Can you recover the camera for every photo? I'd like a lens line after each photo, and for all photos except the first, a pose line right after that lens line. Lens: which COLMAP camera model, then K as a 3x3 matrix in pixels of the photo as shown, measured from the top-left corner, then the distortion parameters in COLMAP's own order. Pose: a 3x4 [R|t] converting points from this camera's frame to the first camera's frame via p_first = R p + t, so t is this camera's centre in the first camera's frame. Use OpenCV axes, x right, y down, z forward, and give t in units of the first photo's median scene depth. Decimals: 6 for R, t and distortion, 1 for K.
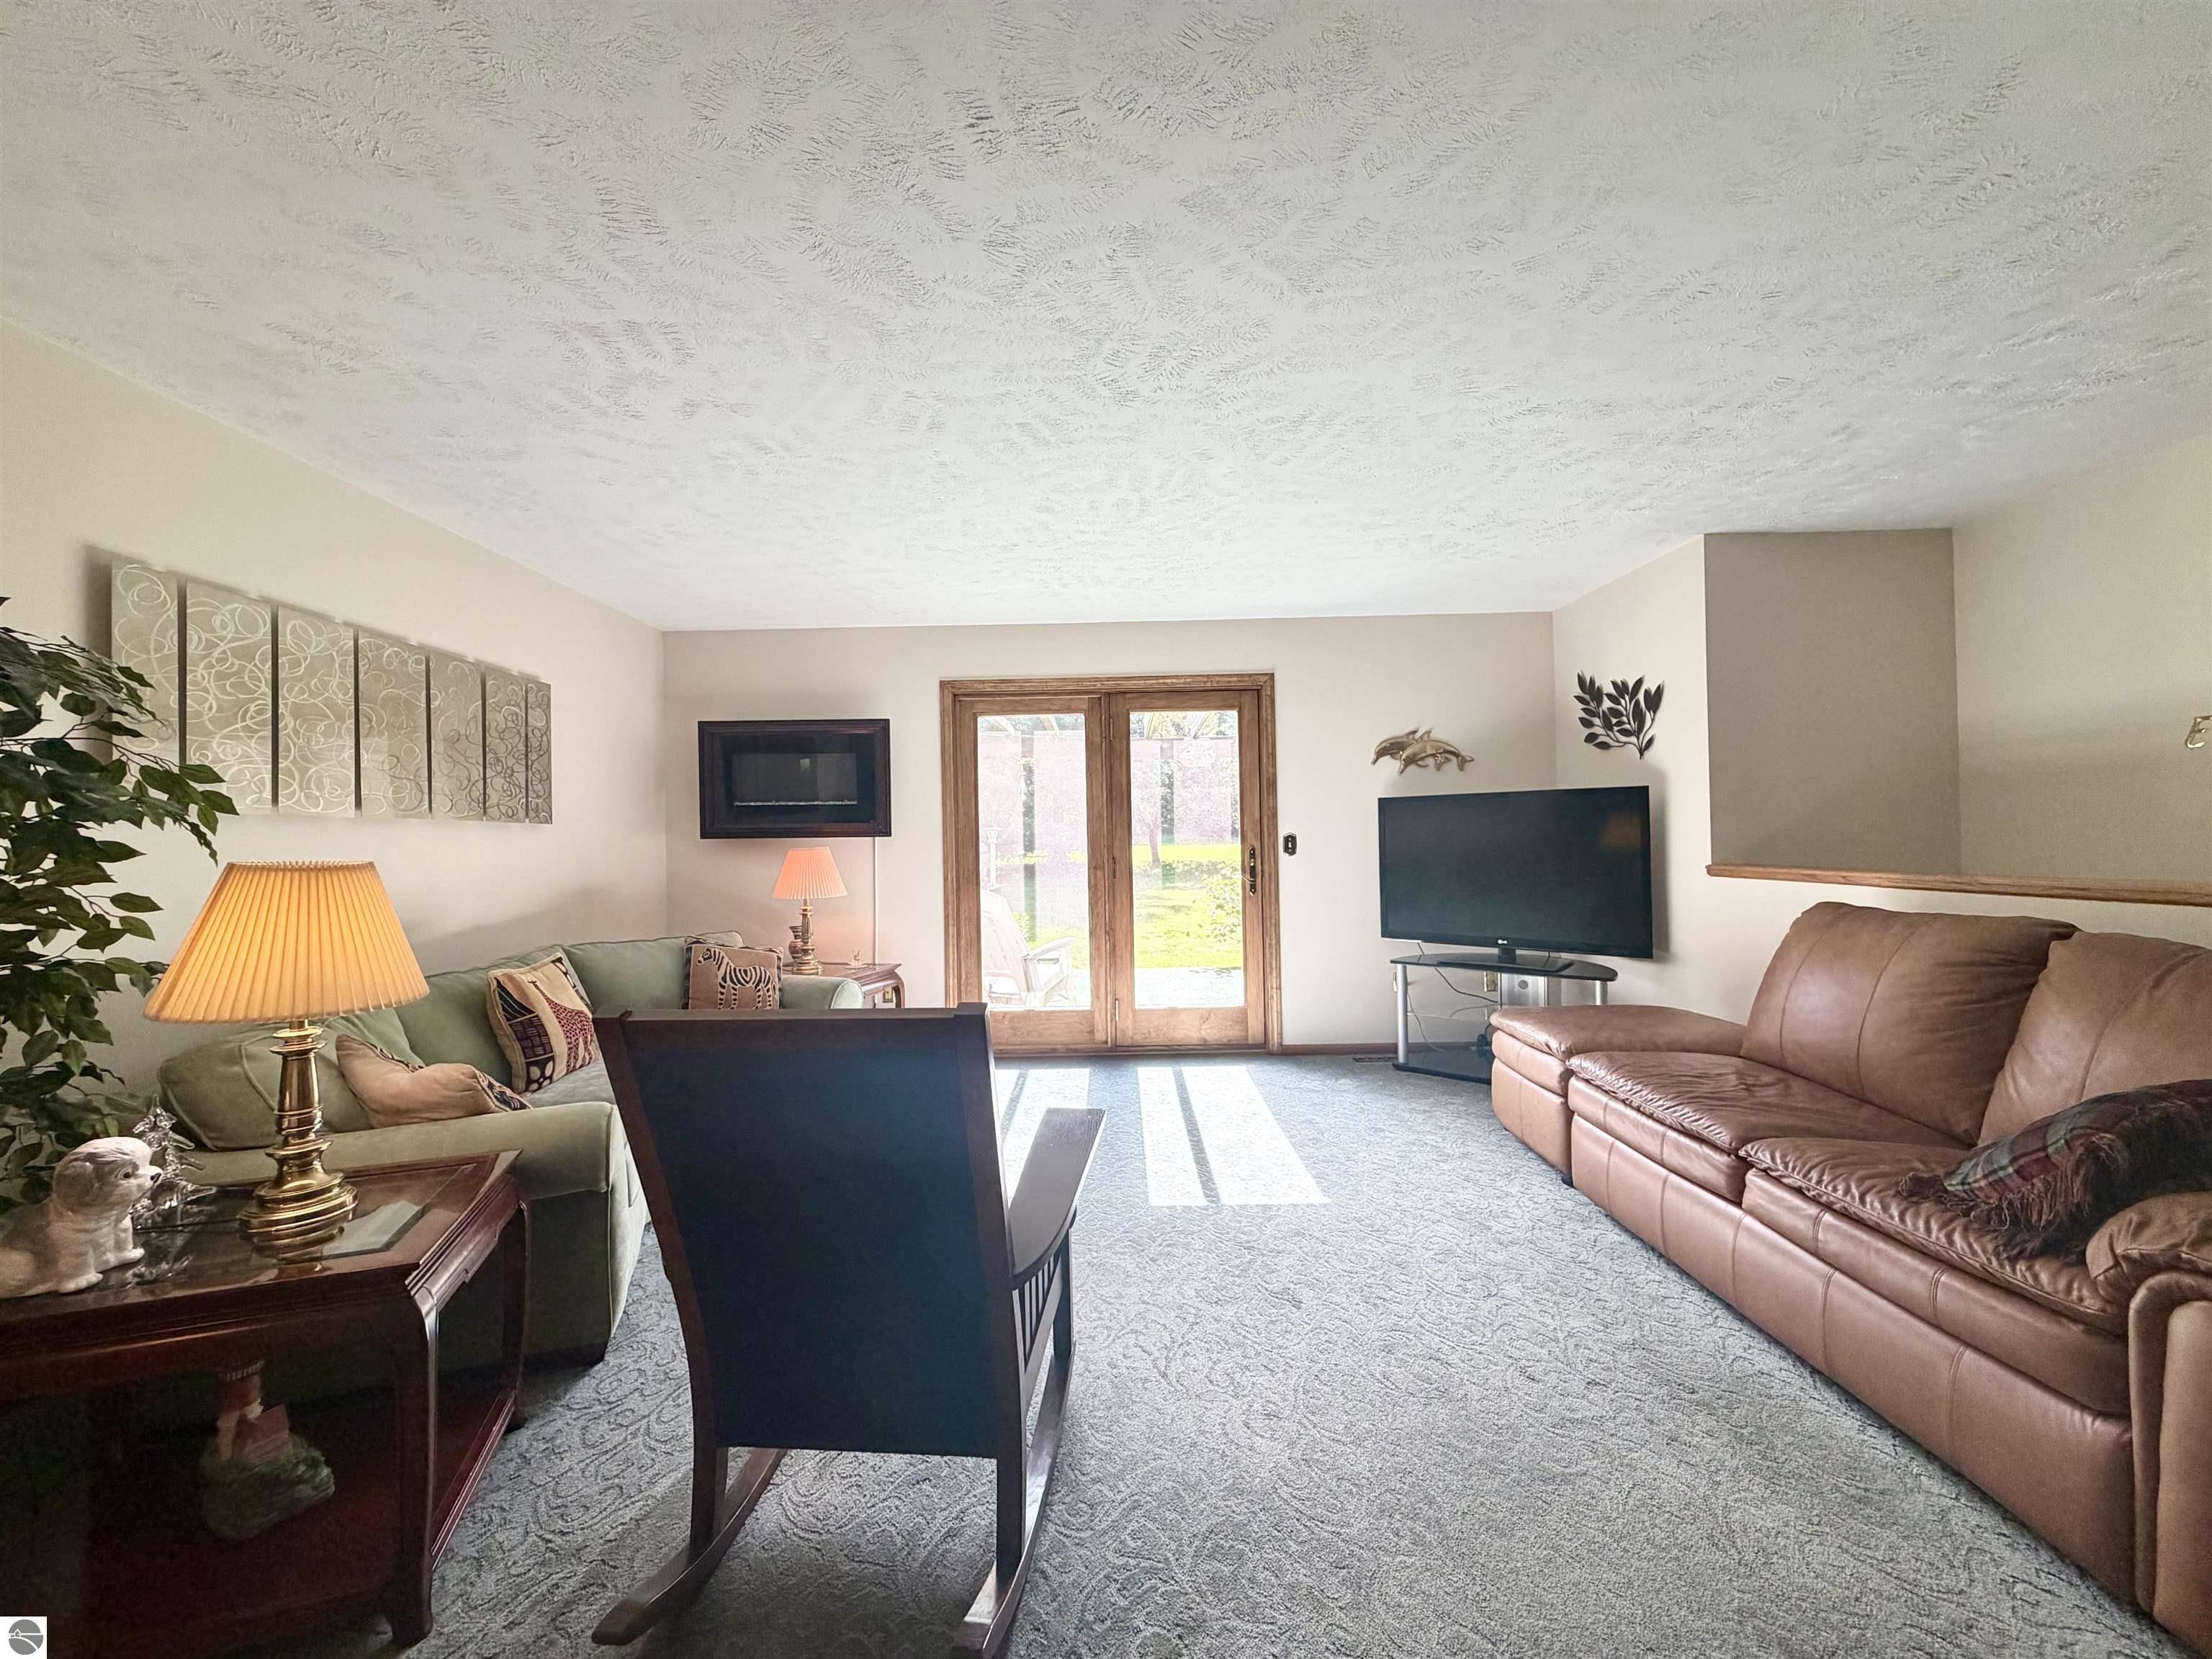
lens RADIAL K [[879.7, 0, 1106.0], [0, 879.7, 829.5], [0, 0, 1]] dist [0.000206, 0.000167]
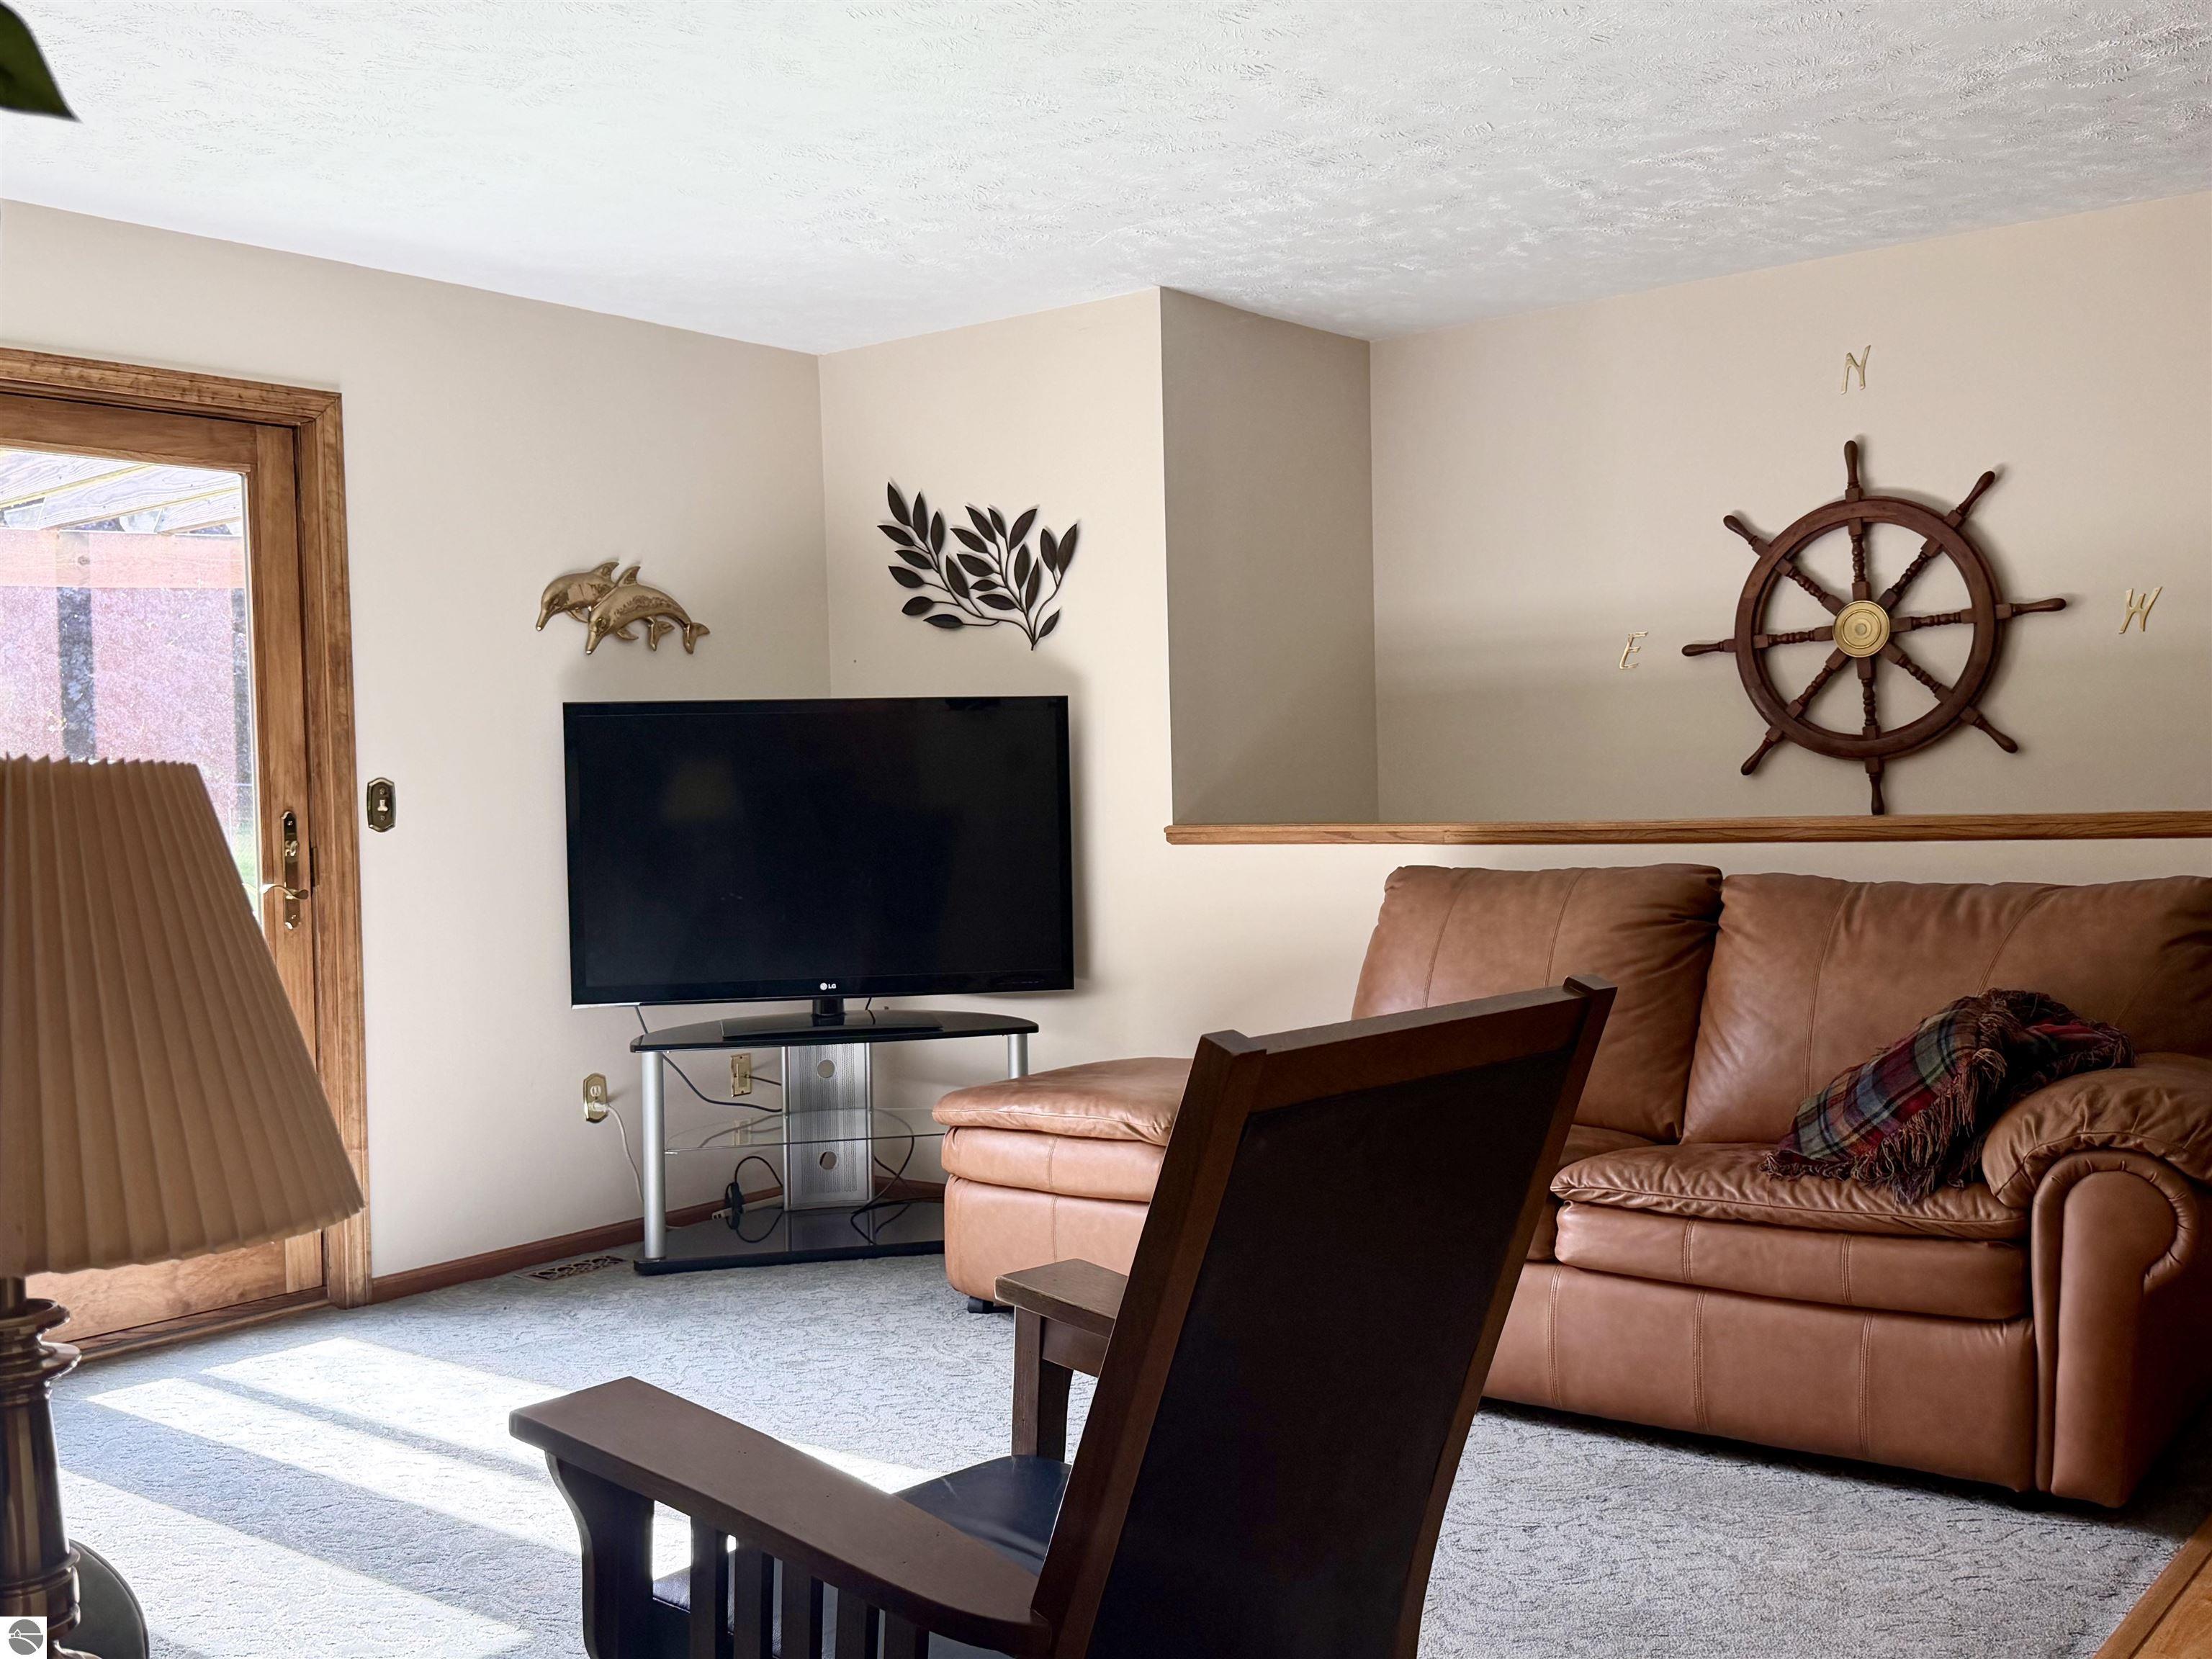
lens RADIAL K [[2145.4, 0, 1106.0], [0, 2145.4, 829.5], [0, 0, 1]] dist [0.187139, -0.457702]
pose [[0.611436, -0.012308, 0.791198, -0.494670], [0.004858, 0.999919, 0.011800, 0.022167], [-0.791279, -0.003371, 0.611446, 0.096419]]
